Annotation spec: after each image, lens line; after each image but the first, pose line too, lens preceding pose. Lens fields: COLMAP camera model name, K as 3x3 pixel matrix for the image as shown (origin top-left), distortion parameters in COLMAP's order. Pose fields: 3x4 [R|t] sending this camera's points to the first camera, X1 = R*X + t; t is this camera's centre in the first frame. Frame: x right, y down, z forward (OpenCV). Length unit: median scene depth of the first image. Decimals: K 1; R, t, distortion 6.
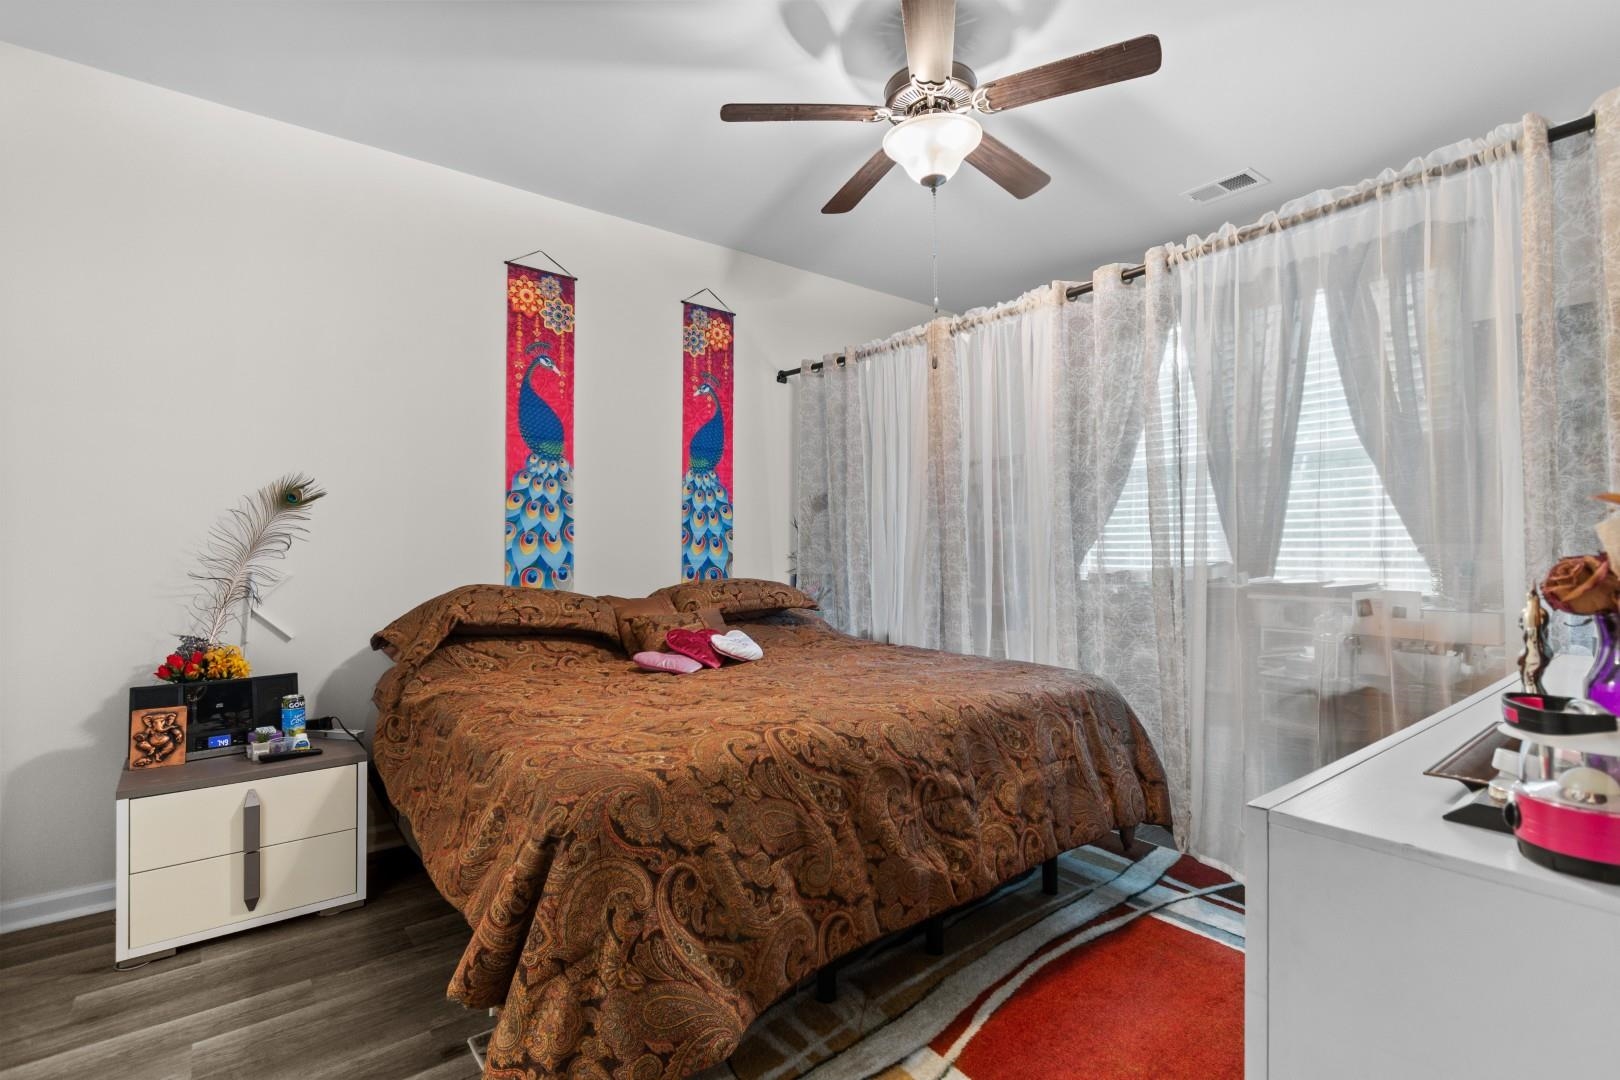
lens RADIAL K [[759.1, 0, 822.5], [0, 759.1, 543.7], [0, 0, 1]] dist [0.005507, -0.005514]
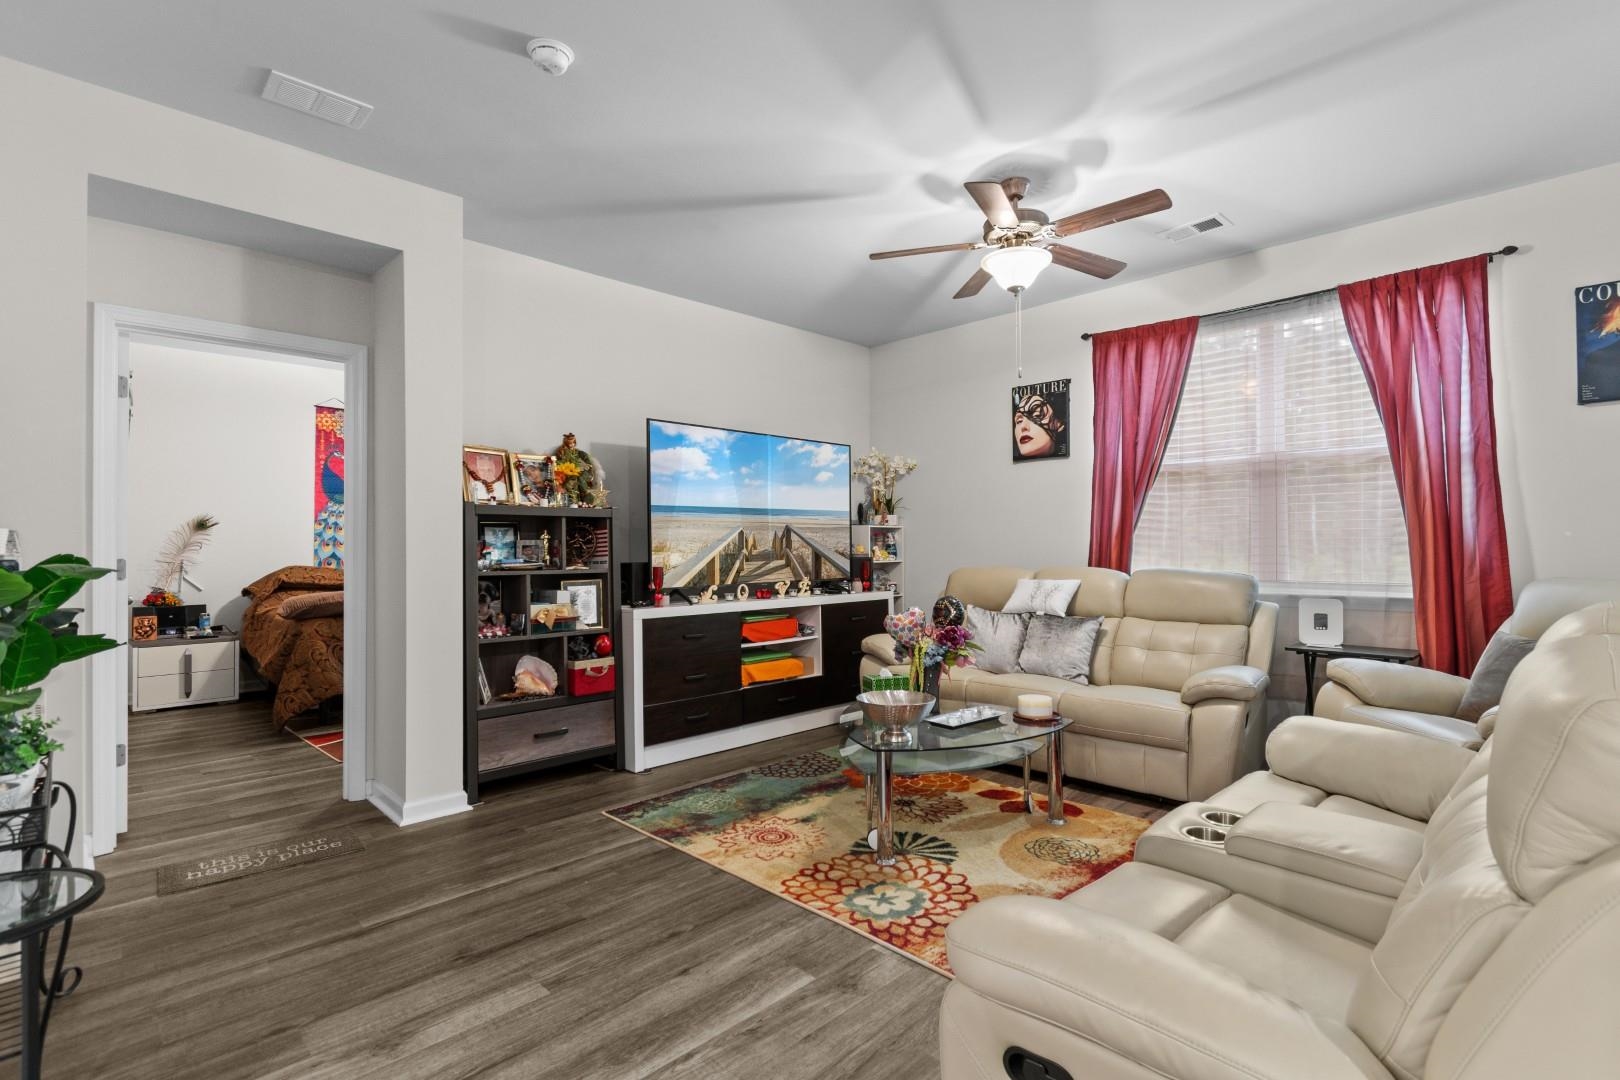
lens RADIAL K [[759.1, 0, 819.4], [0, 759.1, 536.4], [0, 0, 1]] dist [0.005507, -0.005514]
pose [[0.994671, -0.001978, 0.103079, 0.841992], [0.002655, 0.999976, -0.006429, -0.010610], [-0.103063, 0.006668, 0.994652, -1.359435]]
